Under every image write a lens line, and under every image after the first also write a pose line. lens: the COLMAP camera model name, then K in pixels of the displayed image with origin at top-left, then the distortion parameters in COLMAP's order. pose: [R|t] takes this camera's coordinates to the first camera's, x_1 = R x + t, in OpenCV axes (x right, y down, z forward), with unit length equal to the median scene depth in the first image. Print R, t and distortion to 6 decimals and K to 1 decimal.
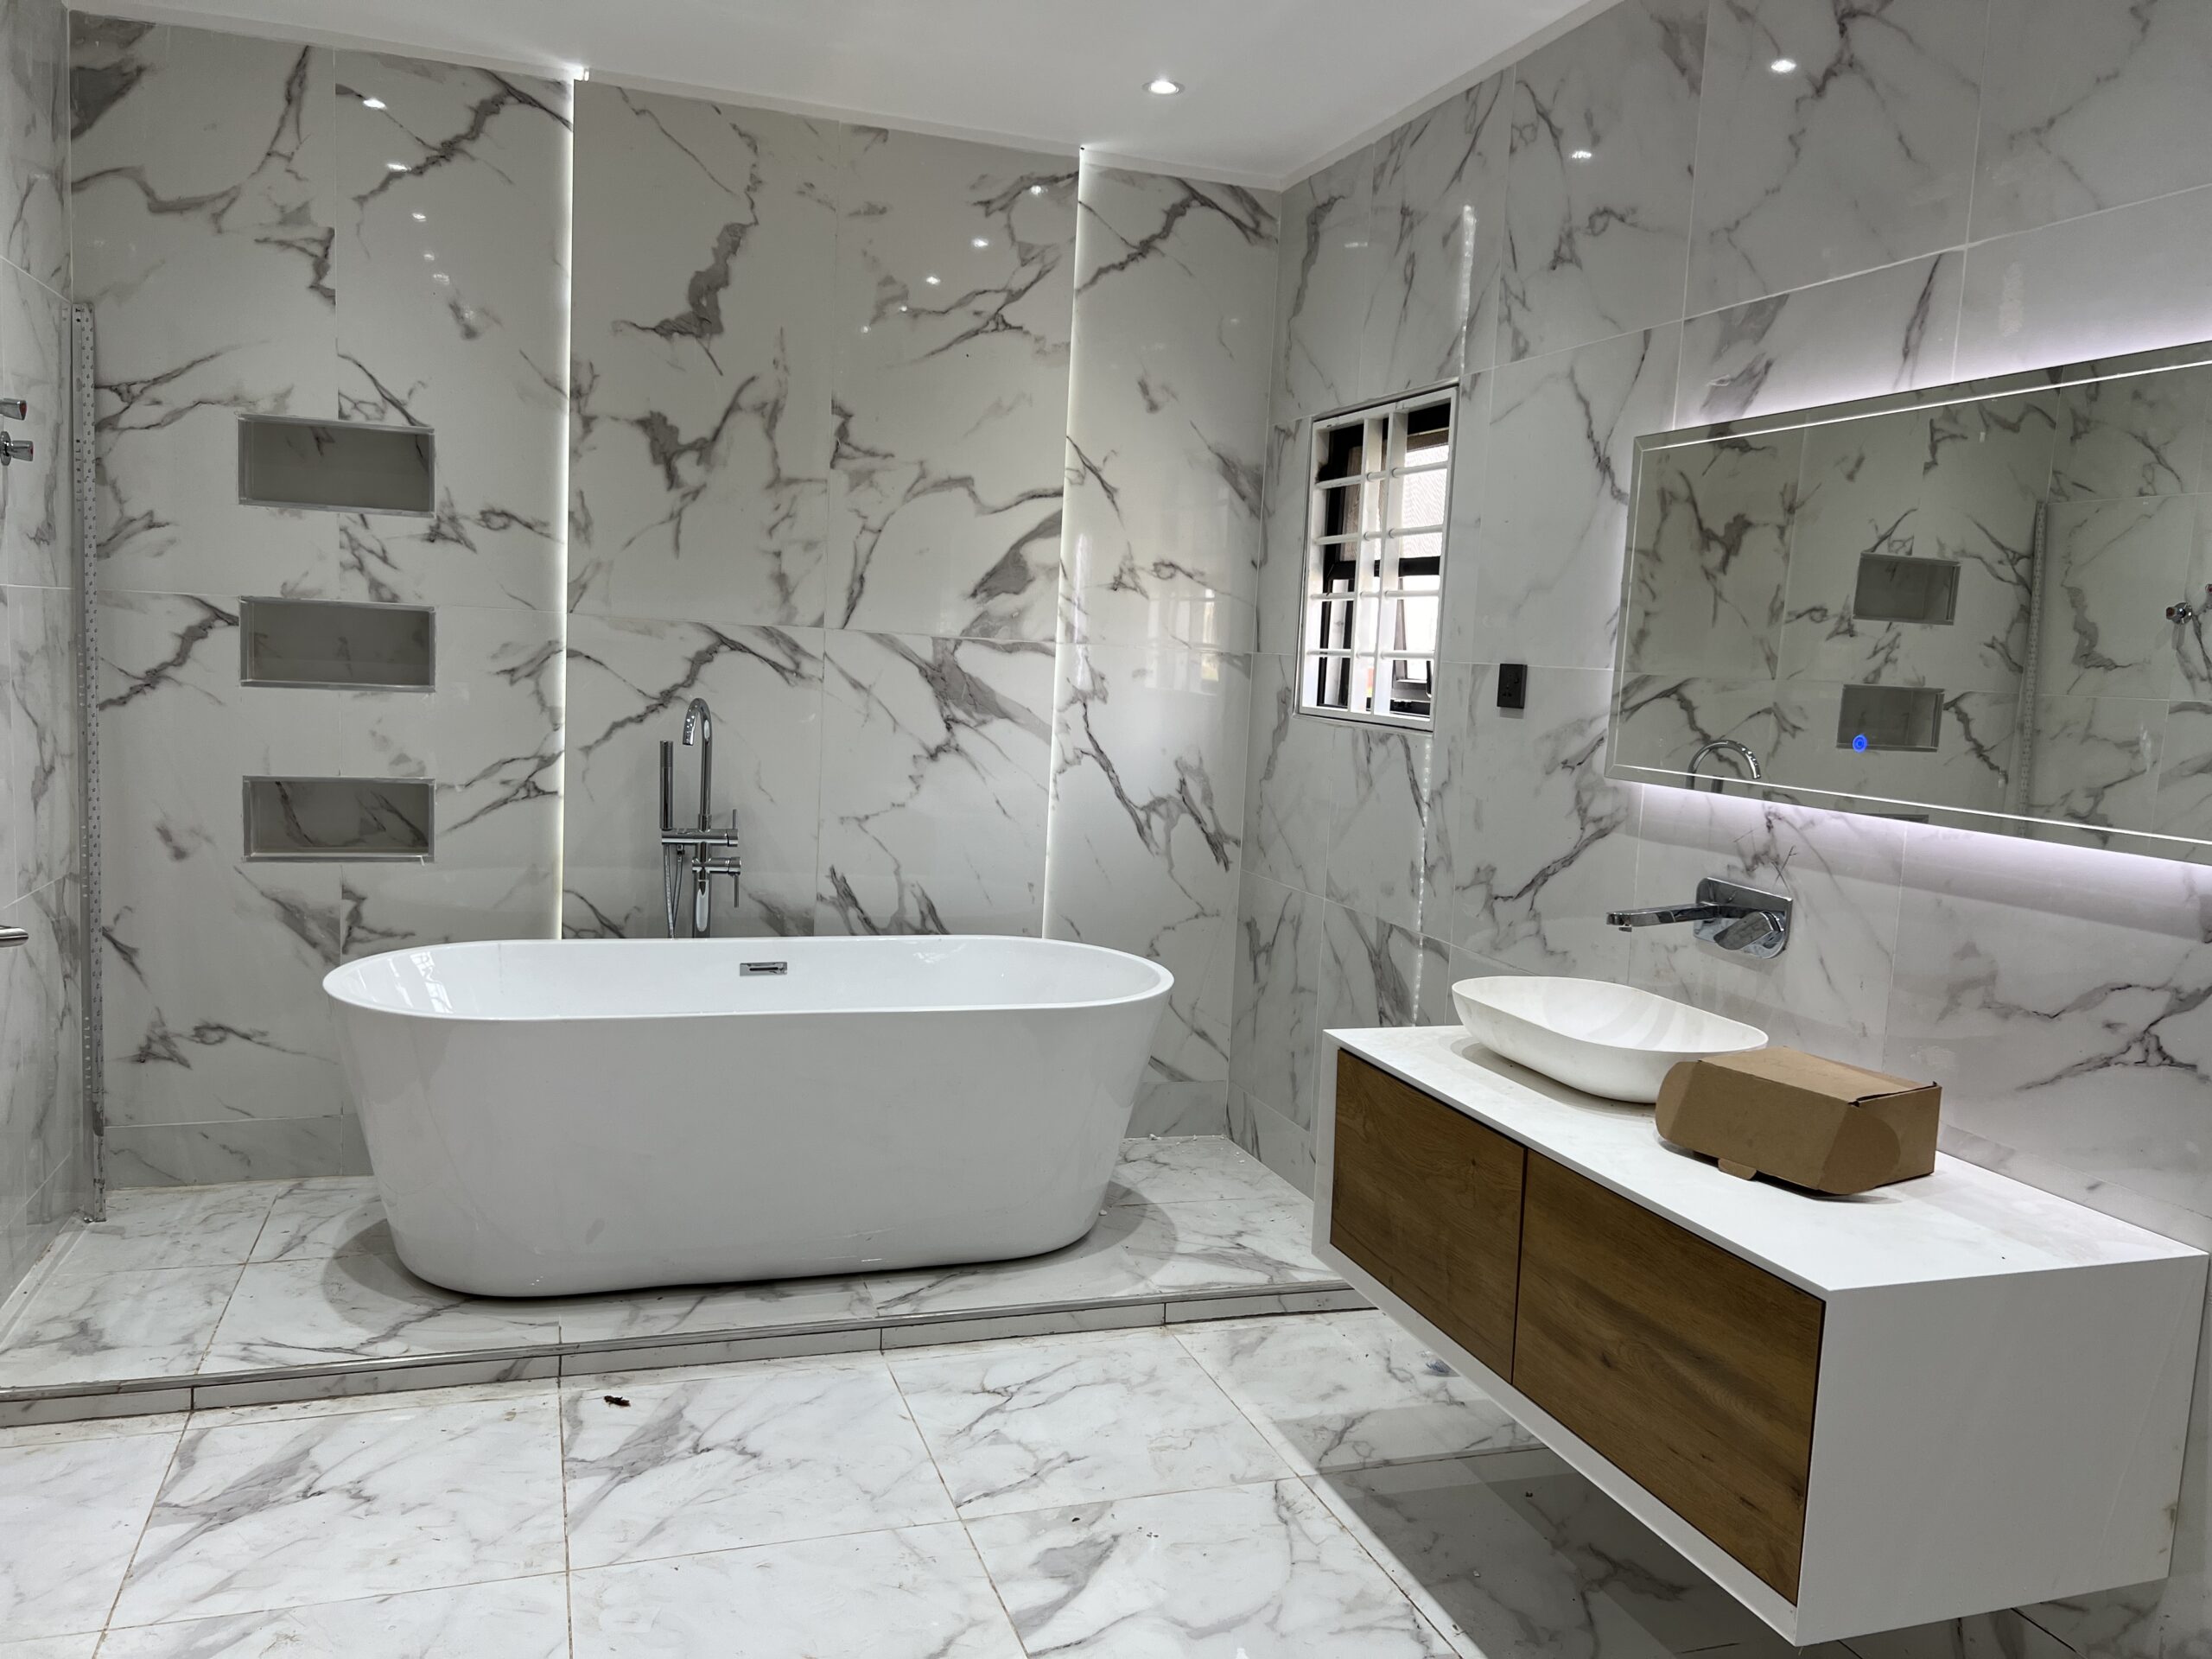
lens RADIAL K [[1681.9, 0, 1128.8], [0, 1681.9, 843.3], [0, 0, 1]] dist [0.084096, -0.076727]
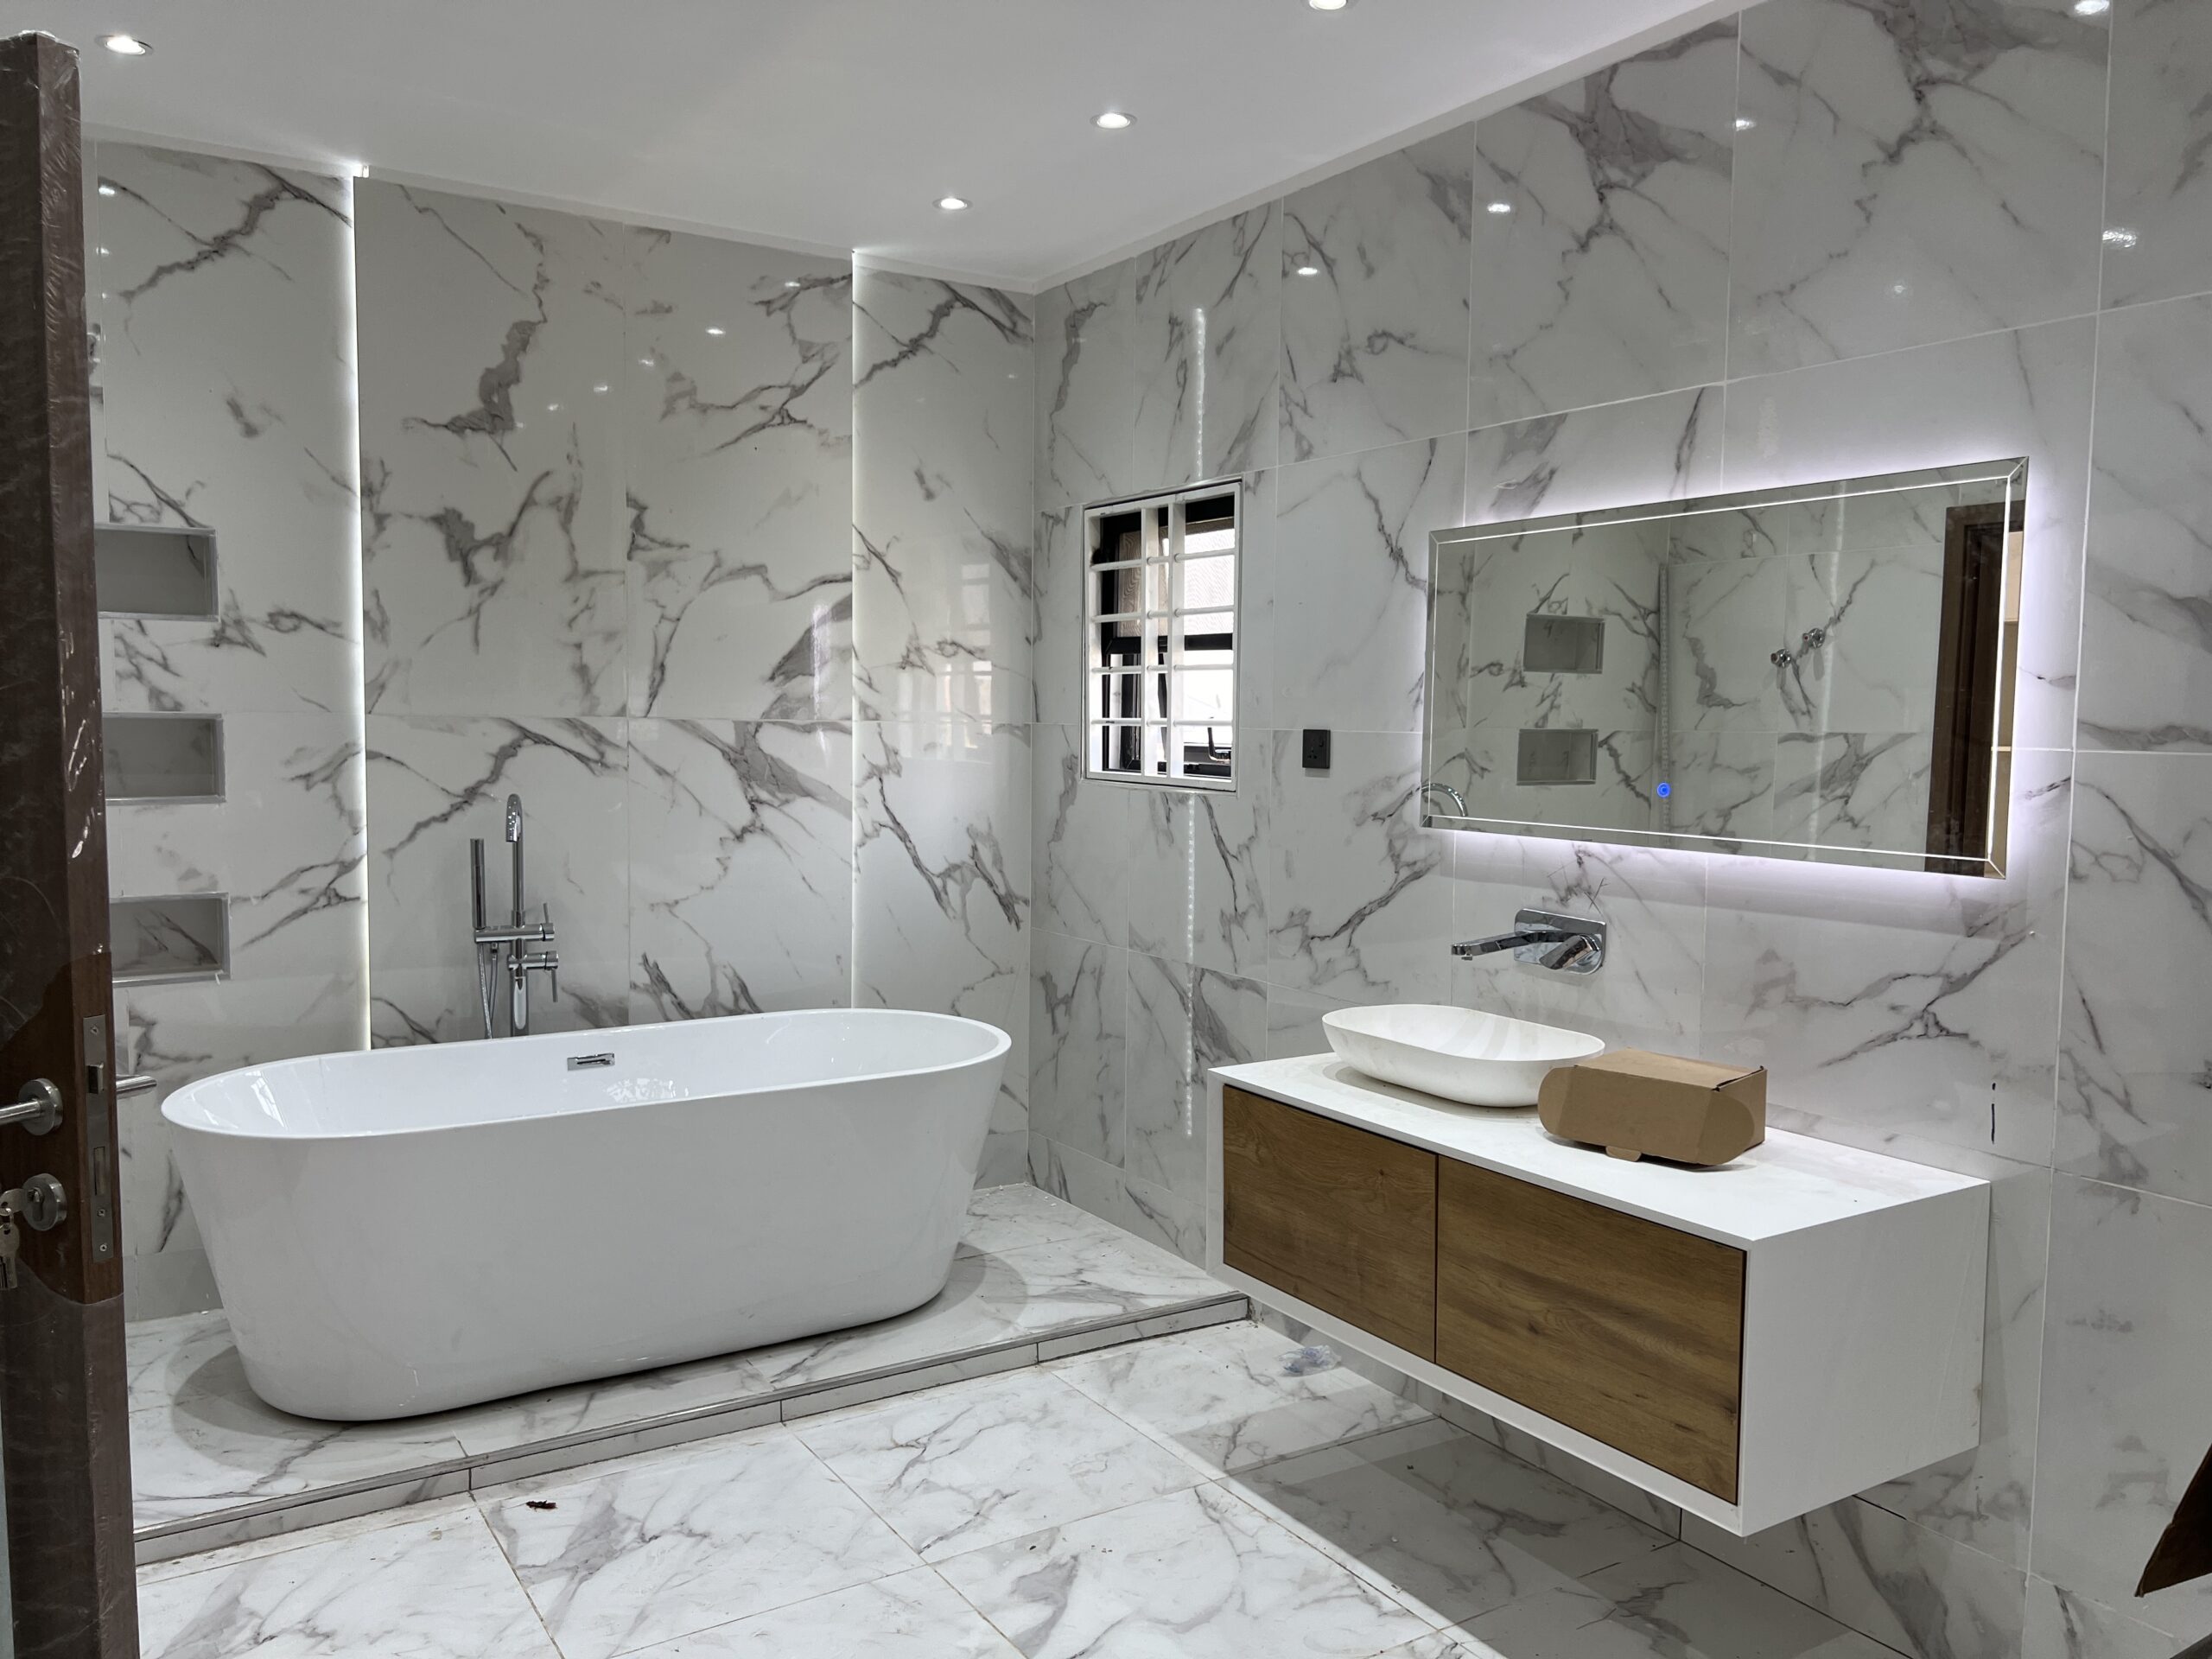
lens RADIAL K [[1689.8, 0, 1098.1], [0, 1689.8, 852.6], [0, 0, 1]] dist [0.086935, -0.074772]
pose [[0.972577, -0.058481, 0.225108, -0.179838], [0.063924, 0.997811, -0.016961, -0.015242], [-0.223623, 0.030885, 0.974186, -0.061056]]
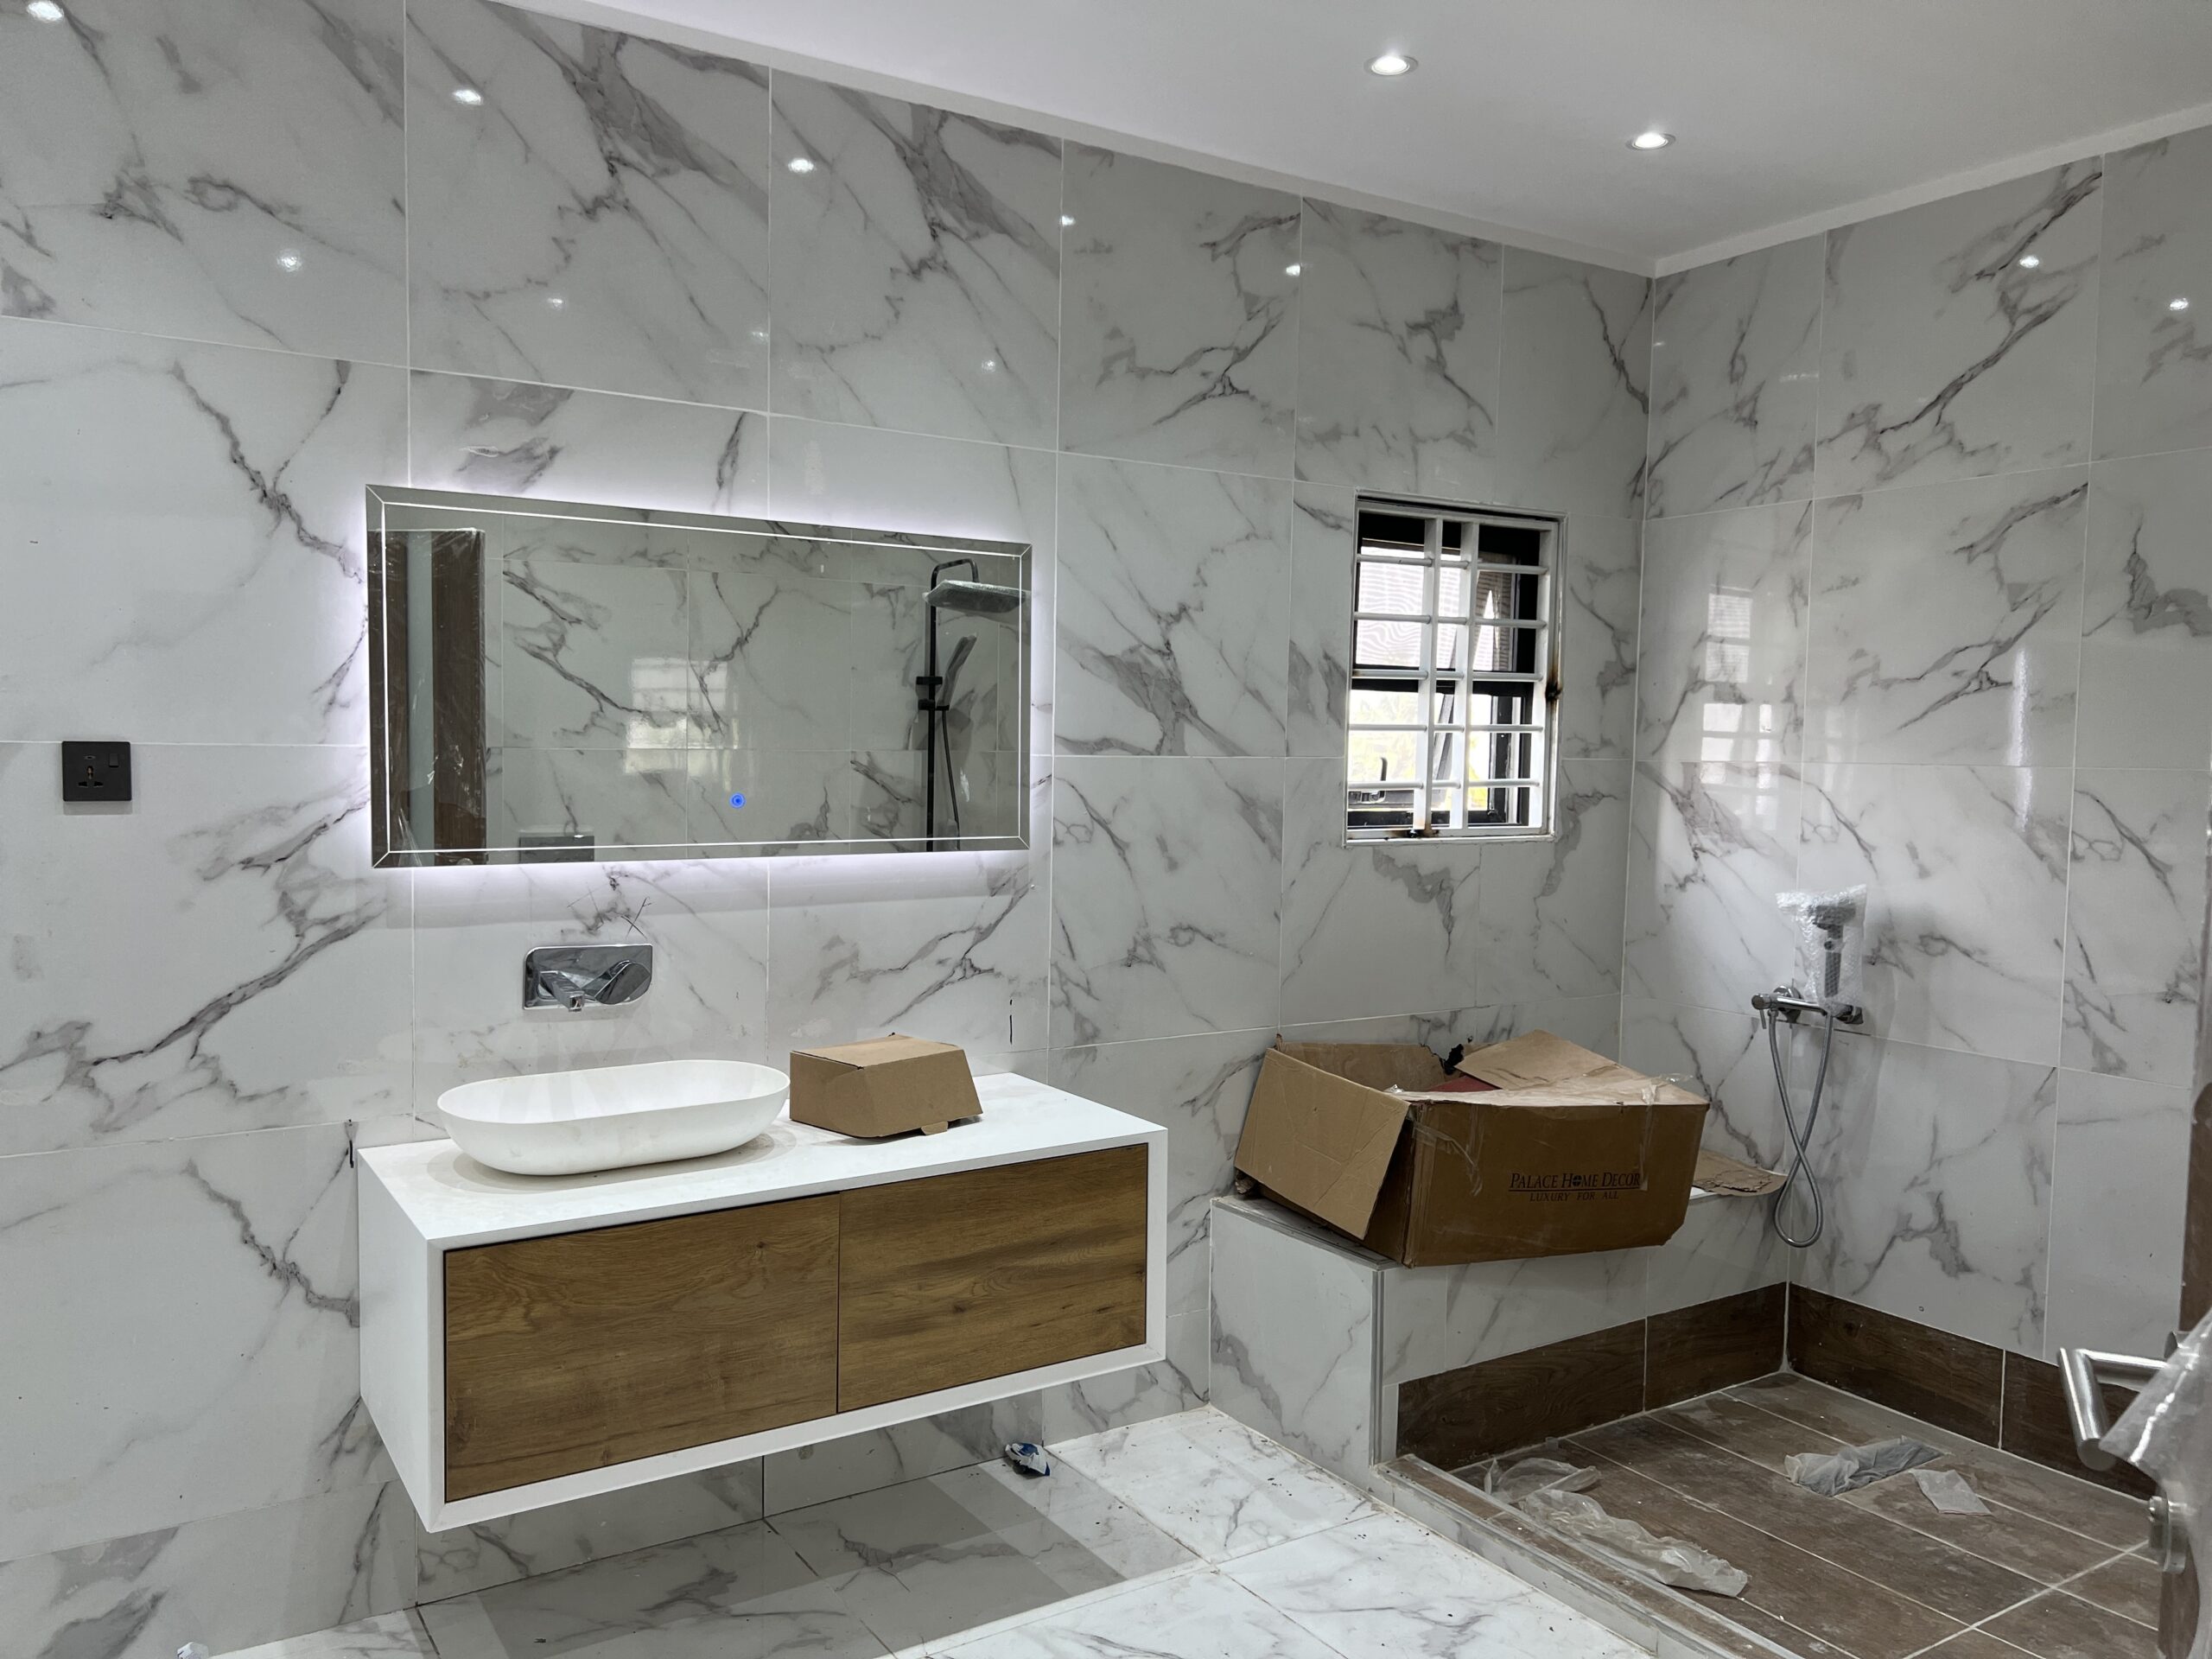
lens RADIAL K [[1673.7, 0, 1146.5], [0, 1673.7, 841.3], [0, 0, 1]] dist [0.144936, -0.230603]
pose [[-0.236011, -0.119239, 0.964407, -0.633244], [0.083355, 0.986301, 0.142345, -0.138580], [-0.968169, 0.113983, -0.222839, 0.771439]]
